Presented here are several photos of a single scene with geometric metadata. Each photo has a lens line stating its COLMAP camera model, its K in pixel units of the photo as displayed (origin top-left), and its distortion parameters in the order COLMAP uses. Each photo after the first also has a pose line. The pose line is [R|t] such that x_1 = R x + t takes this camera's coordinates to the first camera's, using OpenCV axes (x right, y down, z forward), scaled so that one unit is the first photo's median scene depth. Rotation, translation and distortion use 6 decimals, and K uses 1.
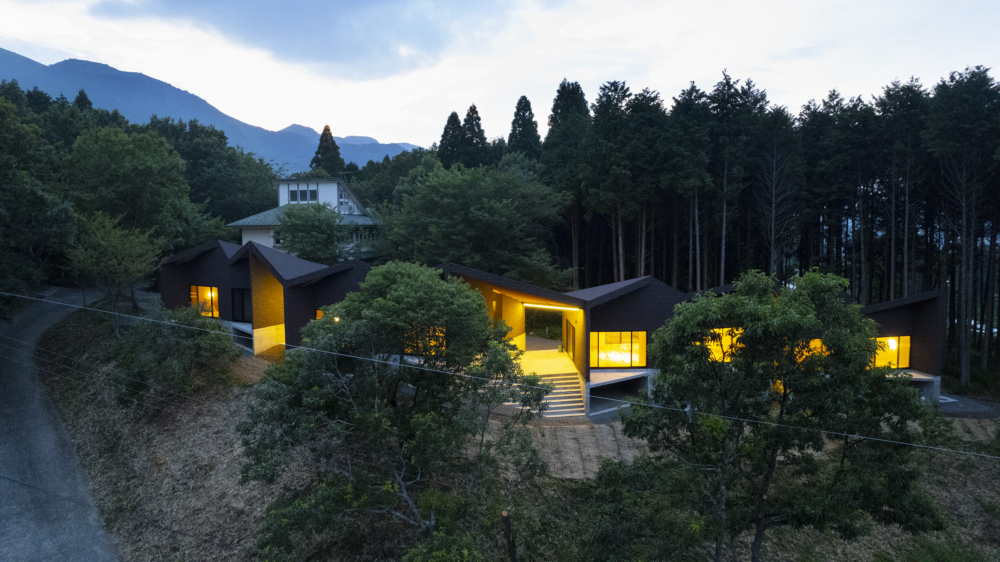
lens RADIAL K [[669.4, 0, 500.0], [0, 669.4, 281.0], [0, 0, 1]] dist [-0.004452, -0.000894]
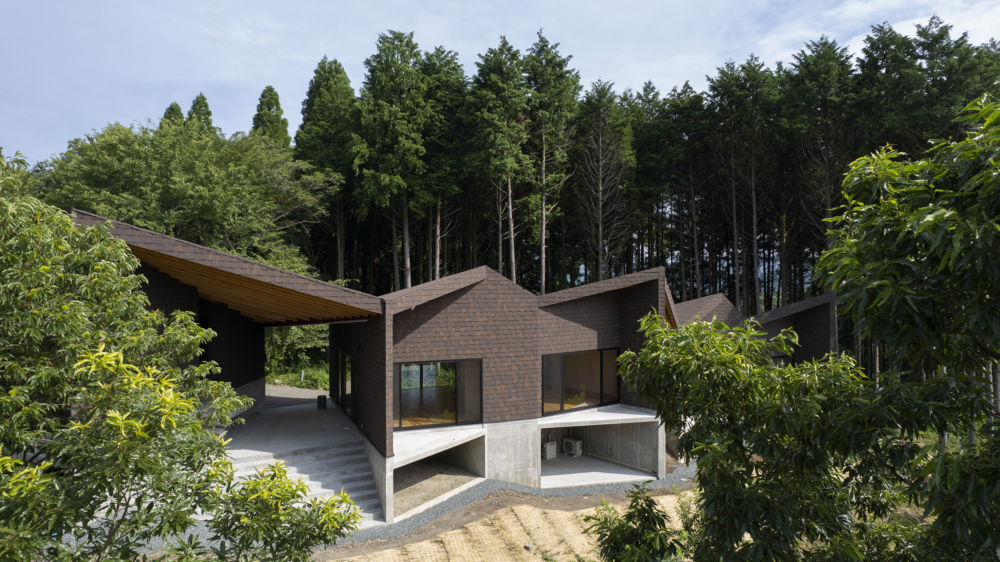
lens RADIAL K [[669.4, 0, 500.0], [0, 669.4, 281.0], [0, 0, 1]] dist [-0.004452, -0.000894]
pose [[0.933642, 0.012210, 0.357999, 0.015086], [0.017717, 0.996622, -0.080196, 0.036571], [-0.357768, 0.081218, 0.930272, 0.295937]]
